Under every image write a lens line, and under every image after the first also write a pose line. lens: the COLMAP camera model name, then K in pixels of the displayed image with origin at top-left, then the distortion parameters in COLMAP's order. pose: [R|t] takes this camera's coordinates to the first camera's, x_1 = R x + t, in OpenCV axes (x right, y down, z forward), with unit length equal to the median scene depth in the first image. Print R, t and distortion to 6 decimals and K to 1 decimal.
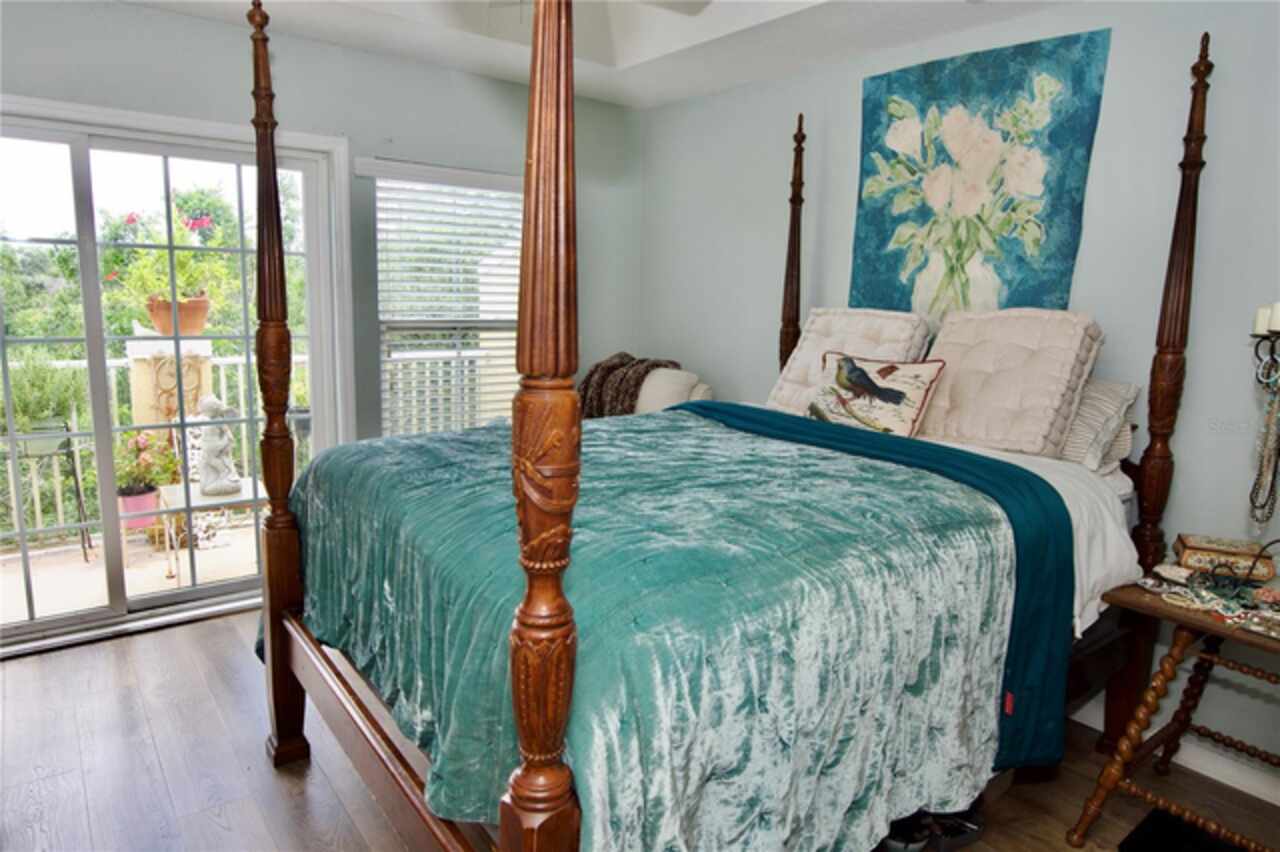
lens RADIAL K [[782.6, 0, 653.4], [0, 782.6, 428.7], [0, 0, 1]] dist [0.005530, -0.027703]
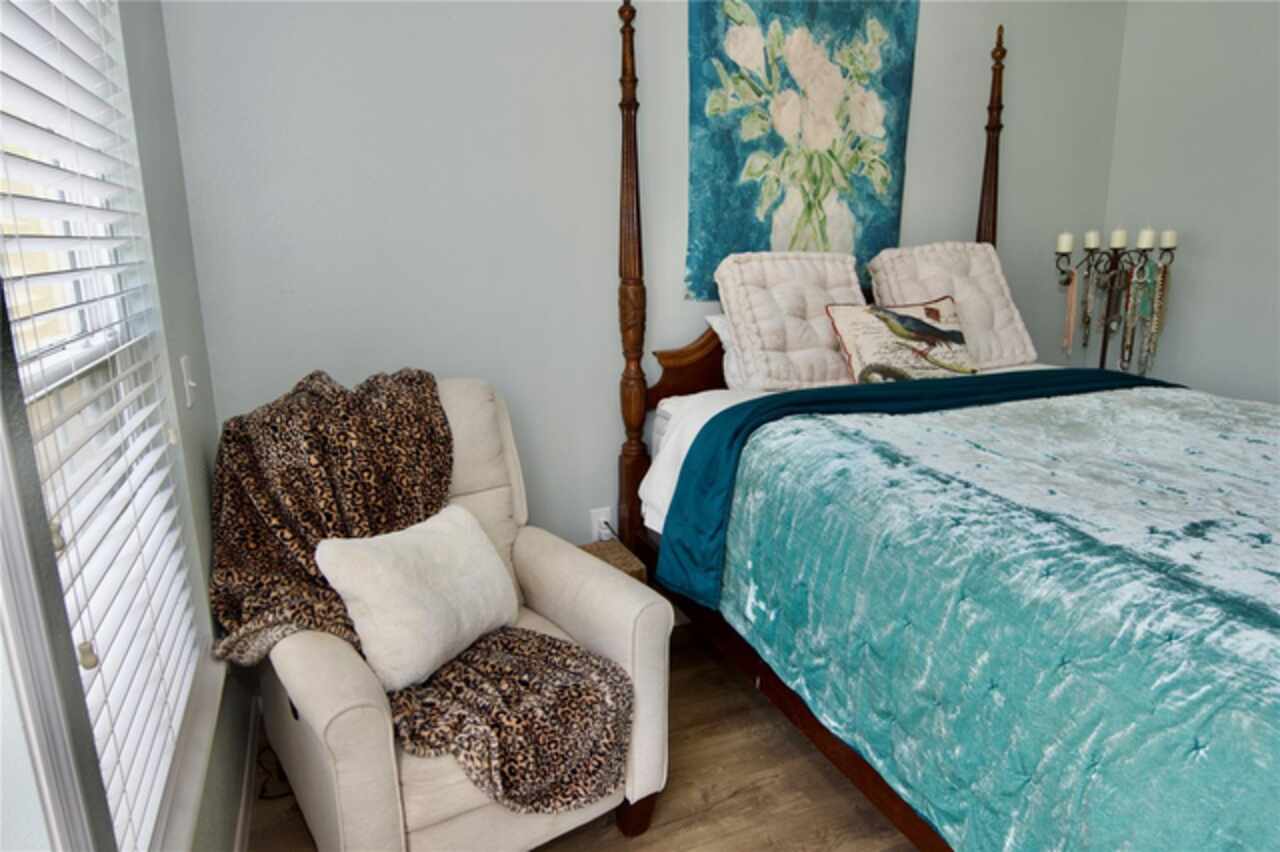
lens RADIAL K [[782.6, 0, 653.4], [0, 782.6, 428.7], [0, 0, 1]] dist [0.005530, -0.027703]
pose [[0.257886, -0.266648, 0.928651, -0.654960], [0.180436, 0.957544, 0.224837, -0.195895], [-0.949177, 0.109580, 0.295050, 0.946707]]
